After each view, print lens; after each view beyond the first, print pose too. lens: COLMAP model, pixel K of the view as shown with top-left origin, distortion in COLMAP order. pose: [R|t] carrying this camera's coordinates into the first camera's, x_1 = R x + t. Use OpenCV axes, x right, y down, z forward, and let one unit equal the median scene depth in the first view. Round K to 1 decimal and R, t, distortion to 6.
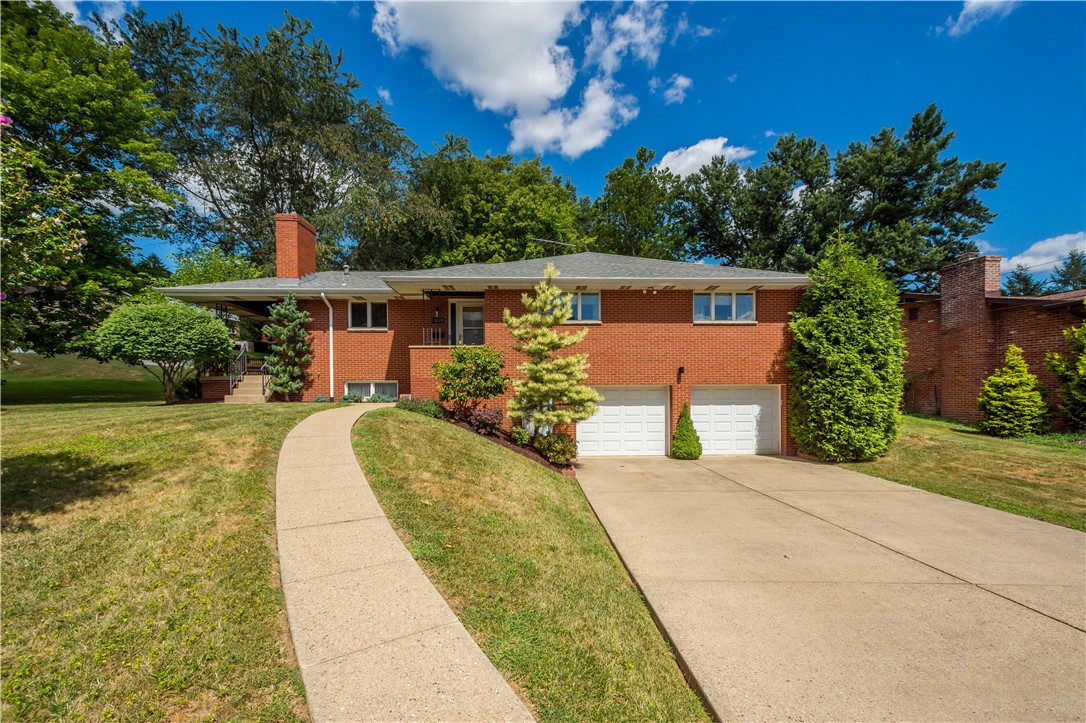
lens RADIAL K [[489.9, 0, 528.3], [0, 489.9, 385.0], [0, 0, 1]] dist [0.010130, -0.000059]
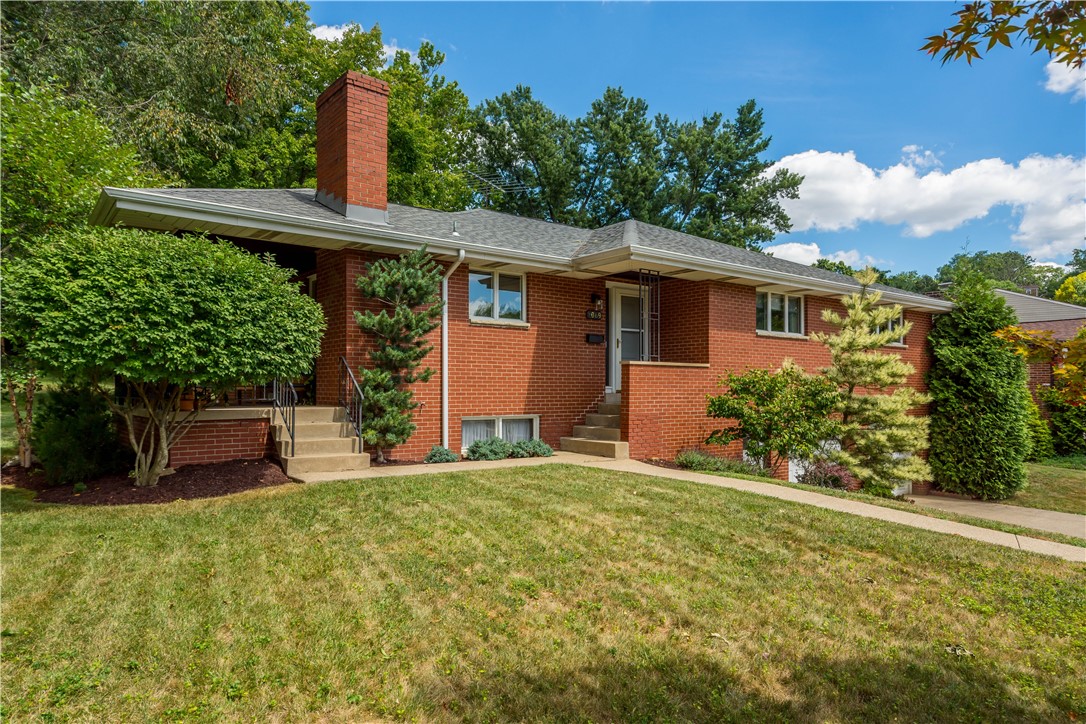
lens RADIAL K [[712.6, 0, 544.1], [0, 712.6, 365.2], [0, 0, 1]] dist [0.006389, 0.000296]
pose [[0.801928, 0.027095, 0.596806, -0.826763], [-0.020314, 0.999630, -0.018087, -0.056195], [-0.597075, 0.002381, 0.802182, 0.353536]]
